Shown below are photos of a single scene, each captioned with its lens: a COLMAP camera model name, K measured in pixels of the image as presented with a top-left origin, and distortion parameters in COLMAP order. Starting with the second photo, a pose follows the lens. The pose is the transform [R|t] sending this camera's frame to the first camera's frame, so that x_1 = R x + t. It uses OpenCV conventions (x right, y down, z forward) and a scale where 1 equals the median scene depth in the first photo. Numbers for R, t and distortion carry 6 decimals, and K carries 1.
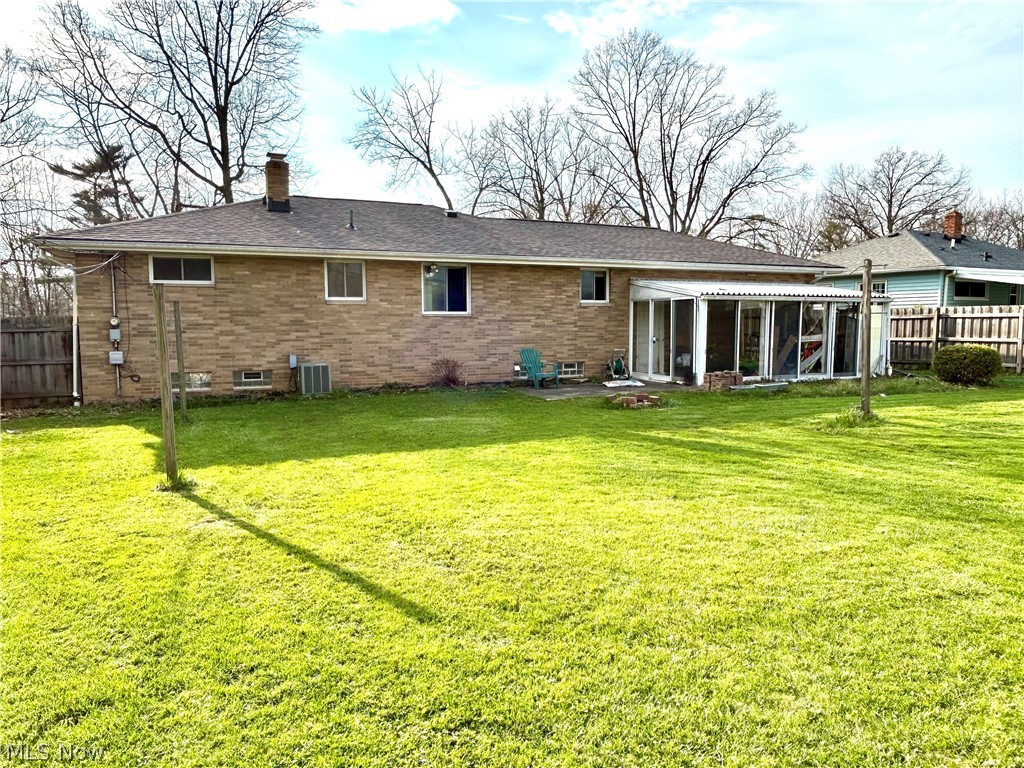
lens RADIAL K [[721.8, 0, 512.6], [0, 721.8, 382.1], [0, 0, 1]] dist [0.001707, 0.001358]
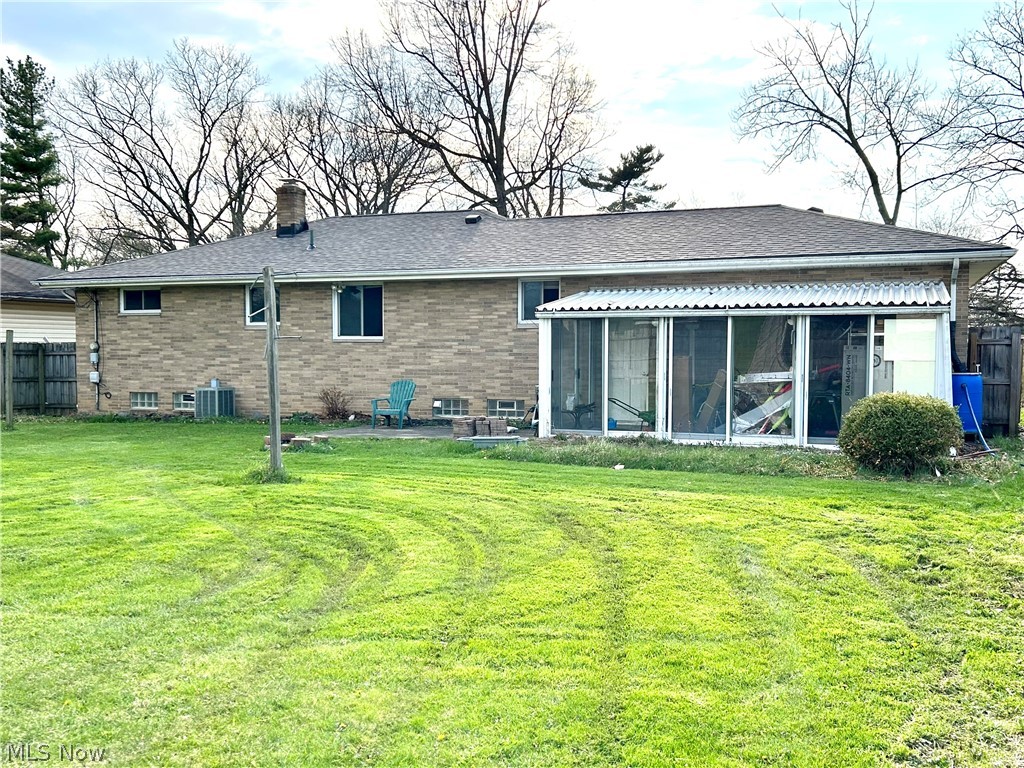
lens RADIAL K [[974.7, 0, 512.3], [0, 974.7, 386.6], [0, 0, 1]] dist [0.047404, 0.000000]
pose [[0.716896, 0.030443, -0.696515, 0.909104], [-0.061481, 0.997915, -0.019663, -0.024638], [0.694464, 0.056919, 0.717273, 0.279629]]
